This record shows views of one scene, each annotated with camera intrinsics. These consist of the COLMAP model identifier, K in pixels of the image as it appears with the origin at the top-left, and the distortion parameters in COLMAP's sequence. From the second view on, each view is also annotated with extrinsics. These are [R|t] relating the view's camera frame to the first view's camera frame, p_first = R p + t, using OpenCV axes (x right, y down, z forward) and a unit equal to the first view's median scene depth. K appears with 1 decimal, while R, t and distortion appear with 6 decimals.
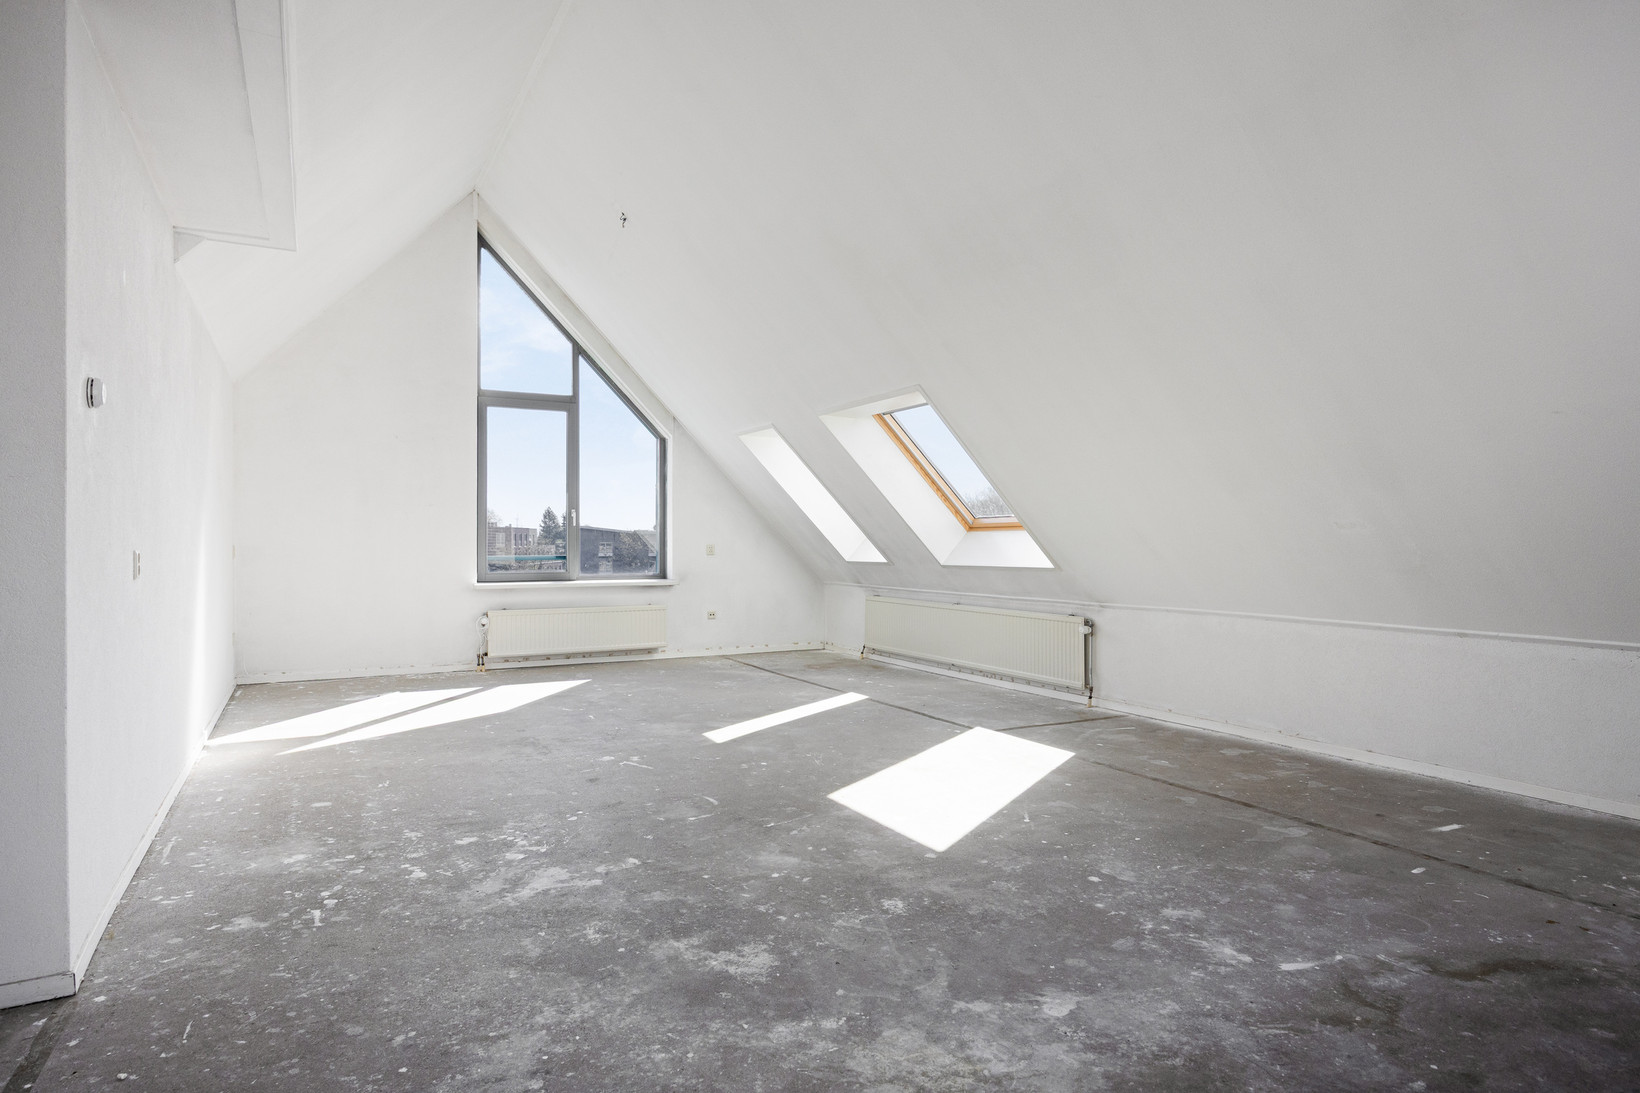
lens RADIAL K [[937.5, 0, 825.5], [0, 937.5, 541.8], [0, 0, 1]] dist [-0.000674, -0.002065]
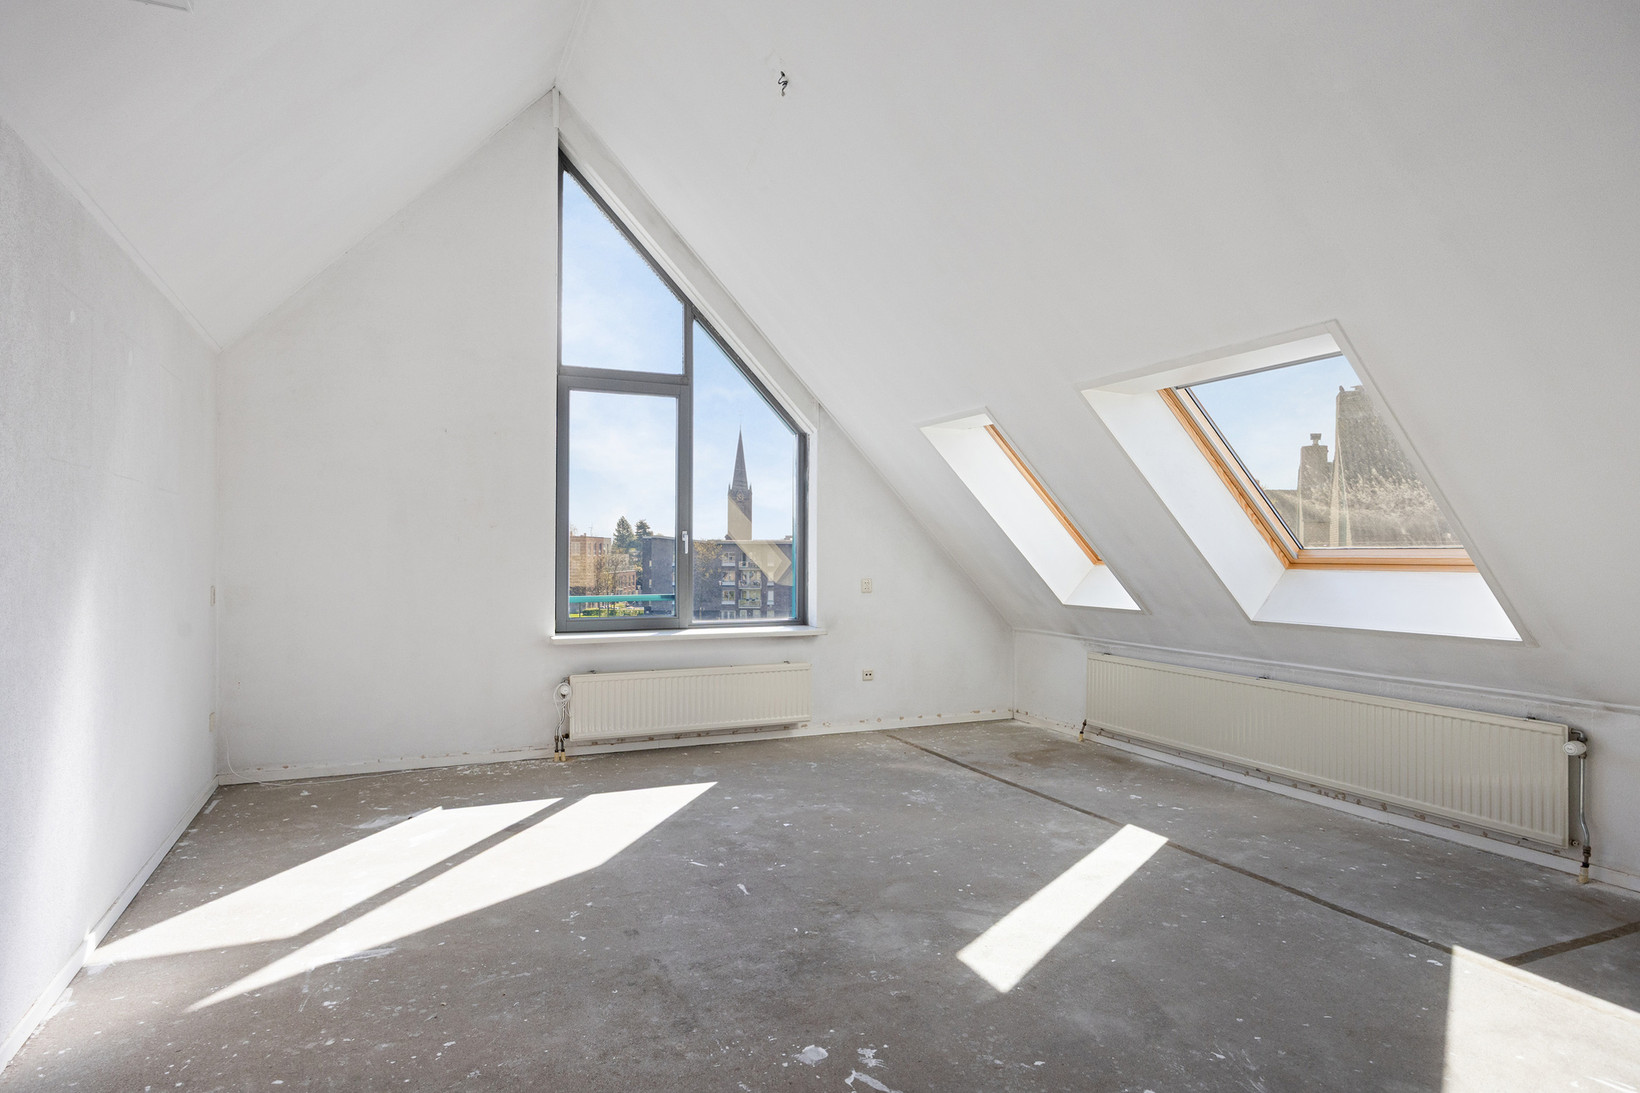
lens RADIAL K [[937.5, 0, 825.0], [0, 937.5, 545.1], [0, 0, 1]] dist [-0.000674, -0.002065]
pose [[0.997304, 0.003026, -0.073325, -0.149473], [-0.003431, 0.999979, -0.005408, -0.028260], [0.073307, 0.005645, 0.997293, 0.393912]]
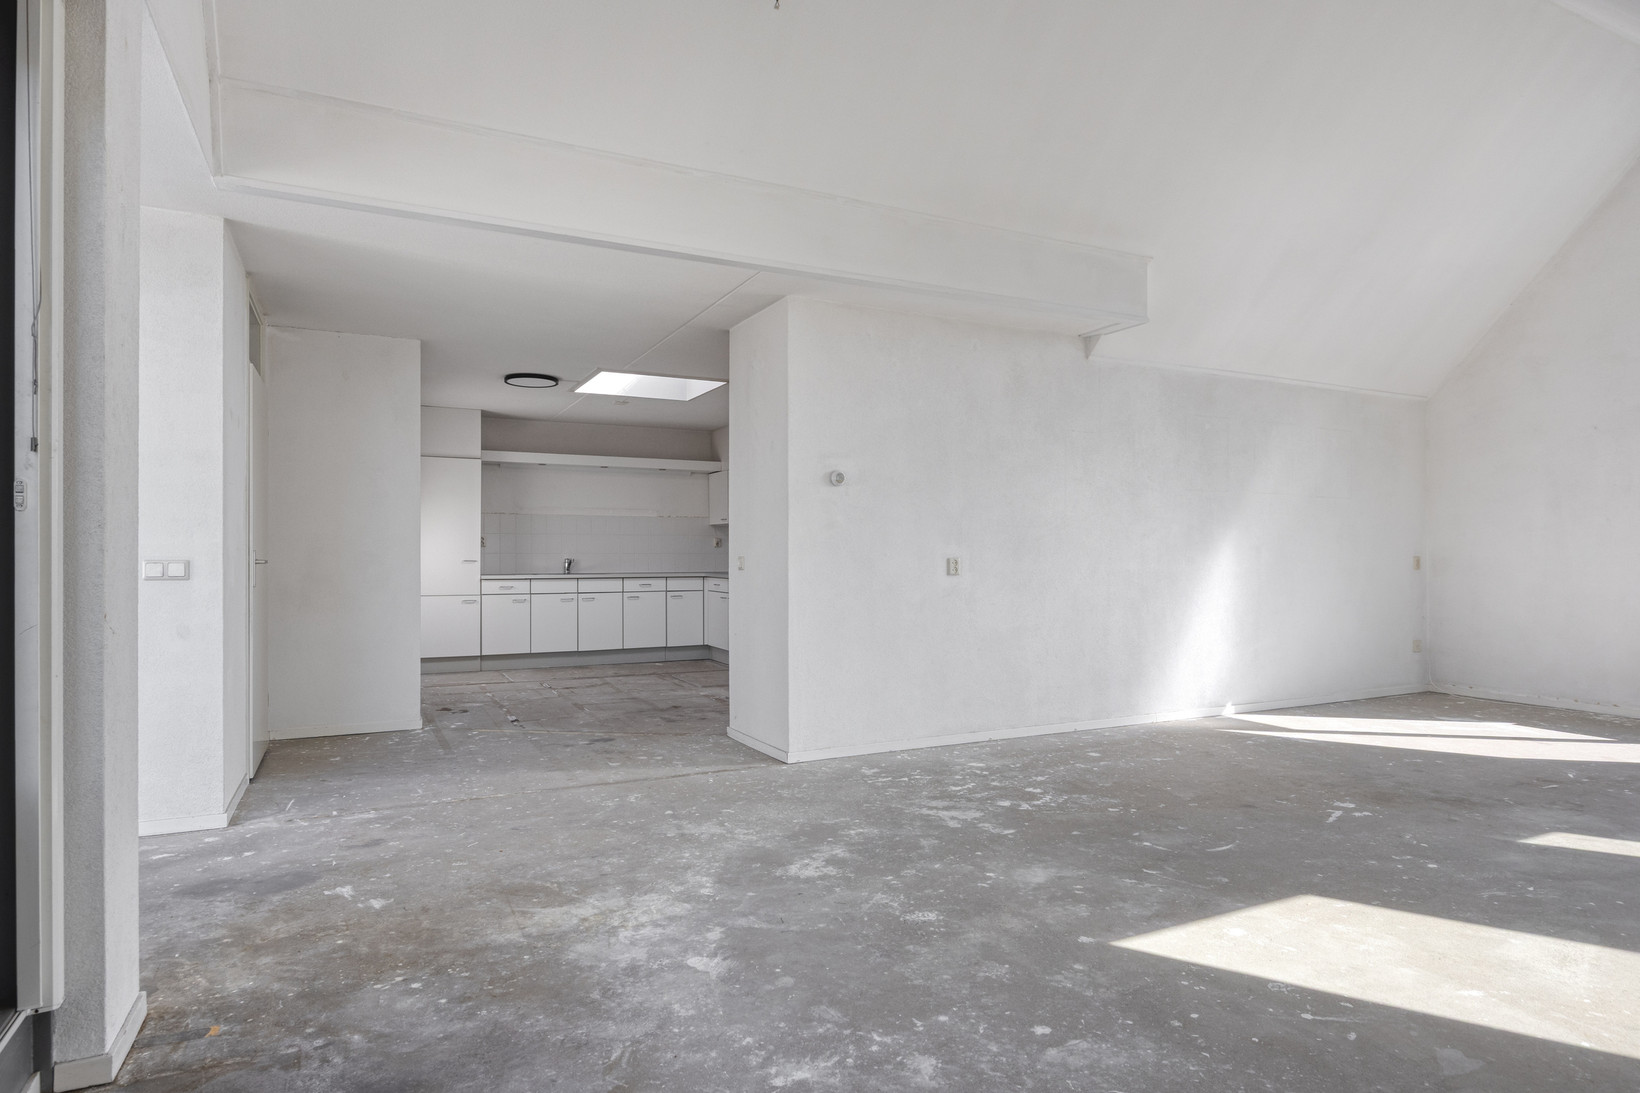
lens RADIAL K [[937.5, 0, 826.0], [0, 937.5, 549.1], [0, 0, 1]] dist [-0.000674, -0.002065]
pose [[-0.034820, -0.005111, -0.999381, 0.501486], [0.000179, 0.999987, -0.005120, 0.000850], [0.999394, -0.000357, -0.034819, 0.433074]]
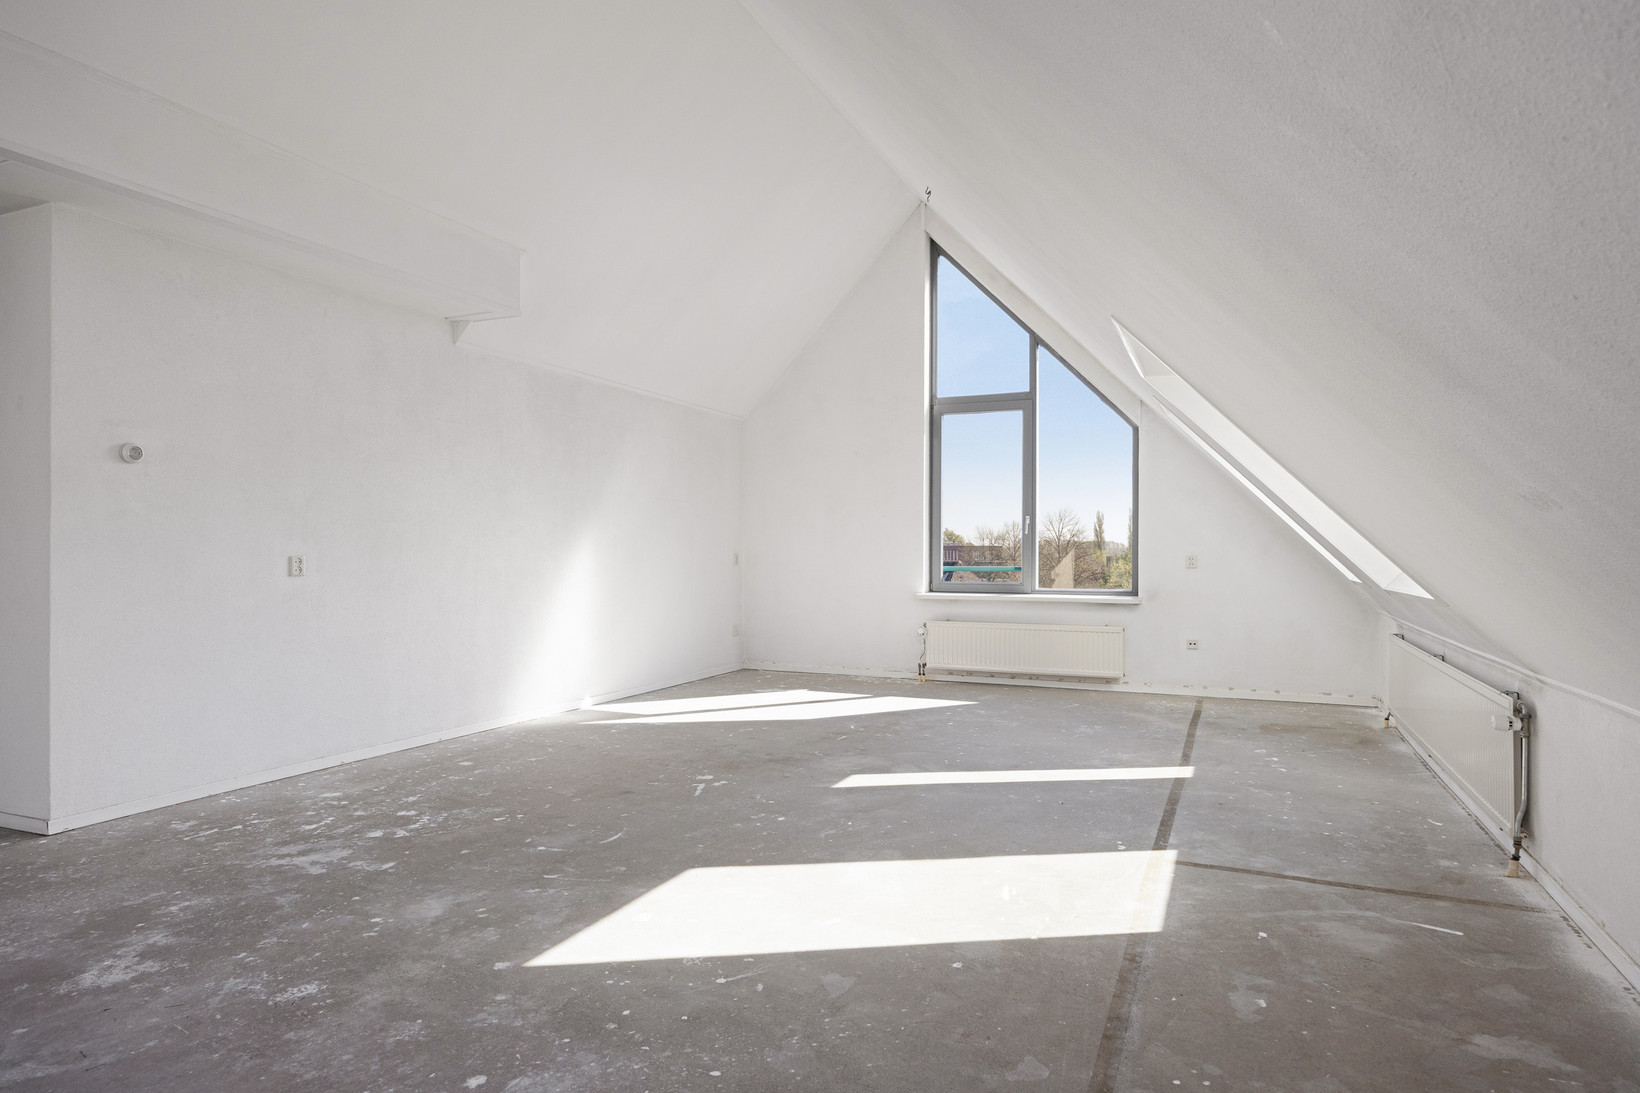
lens RADIAL K [[937.5, 0, 827.6], [0, 937.5, 550.9], [0, 0, 1]] dist [-0.000674, -0.002065]
pose [[0.609308, 0.000424, -0.792934, 0.469509], [-0.001417, 0.999999, -0.000554, 0.000225], [0.792933, 0.001461, 0.609307, 0.402536]]
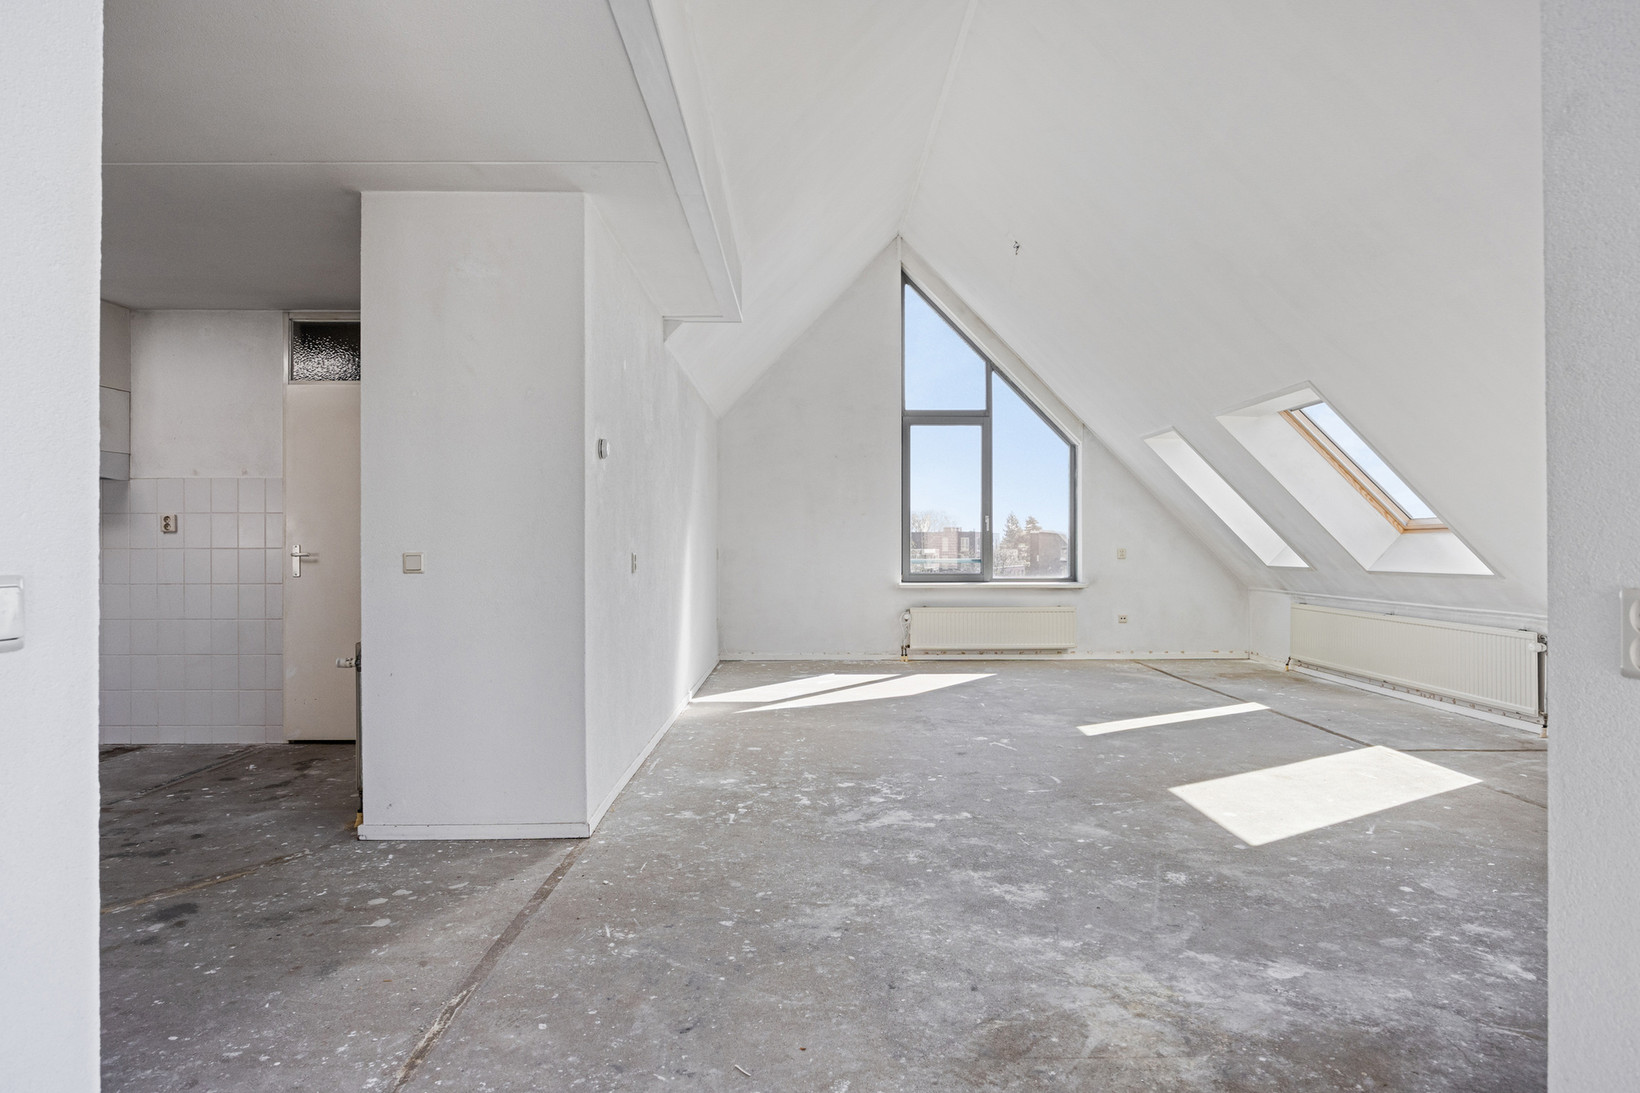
lens RADIAL K [[961.8, 0, 819.1], [0, 961.8, 542.7], [0, 0, 1]] dist [-0.016110, 0.005752]
pose [[0.883658, -0.002834, -0.468125, 0.106673], [0.001576, 0.999994, -0.003079, -0.000751], [0.468131, 0.001983, 0.883657, -0.087731]]
